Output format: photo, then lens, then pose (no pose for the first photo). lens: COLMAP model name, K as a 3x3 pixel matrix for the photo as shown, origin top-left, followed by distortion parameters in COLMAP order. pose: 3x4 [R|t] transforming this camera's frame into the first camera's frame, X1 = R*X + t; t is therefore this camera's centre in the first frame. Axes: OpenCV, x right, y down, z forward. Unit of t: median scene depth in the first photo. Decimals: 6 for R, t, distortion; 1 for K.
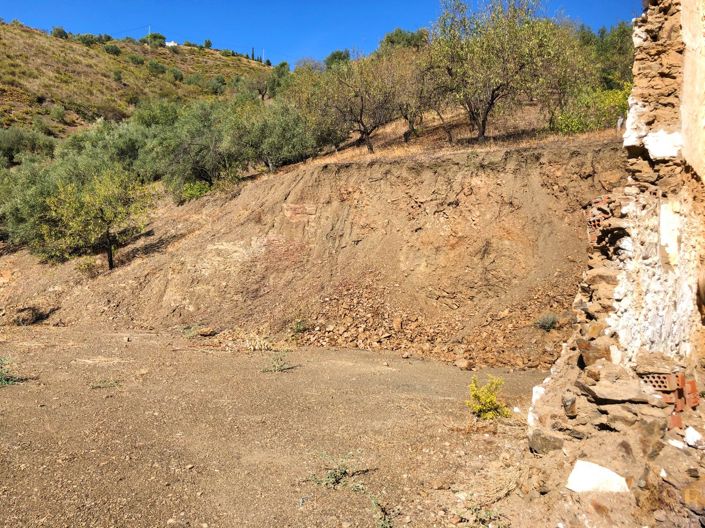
lens RADIAL K [[579.9, 0, 349.1], [0, 579.9, 251.8], [0, 0, 1]] dist [0.041854, -0.044594]
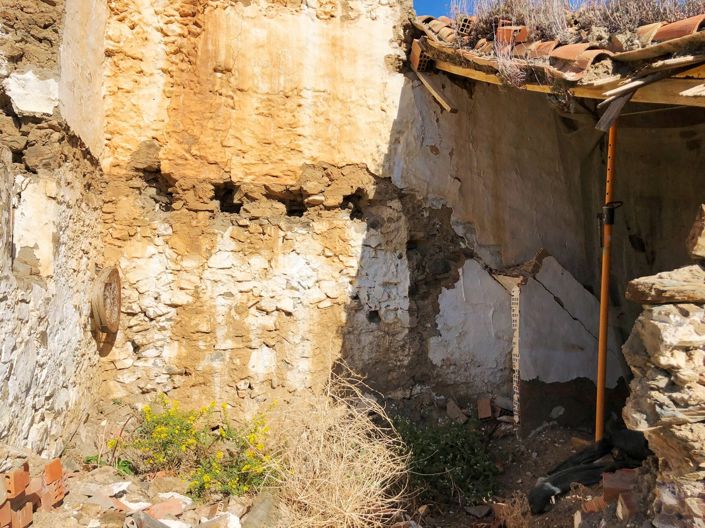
lens RADIAL K [[579.9, 0, 349.2], [0, 579.9, 263.7], [0, 0, 1]] dist [0.041854, -0.044594]
pose [[0.641091, 0.007721, 0.767426, 0.127439], [0.000492, 0.999945, -0.010472, 0.007231], [-0.767465, 0.007091, 0.641052, 0.149082]]
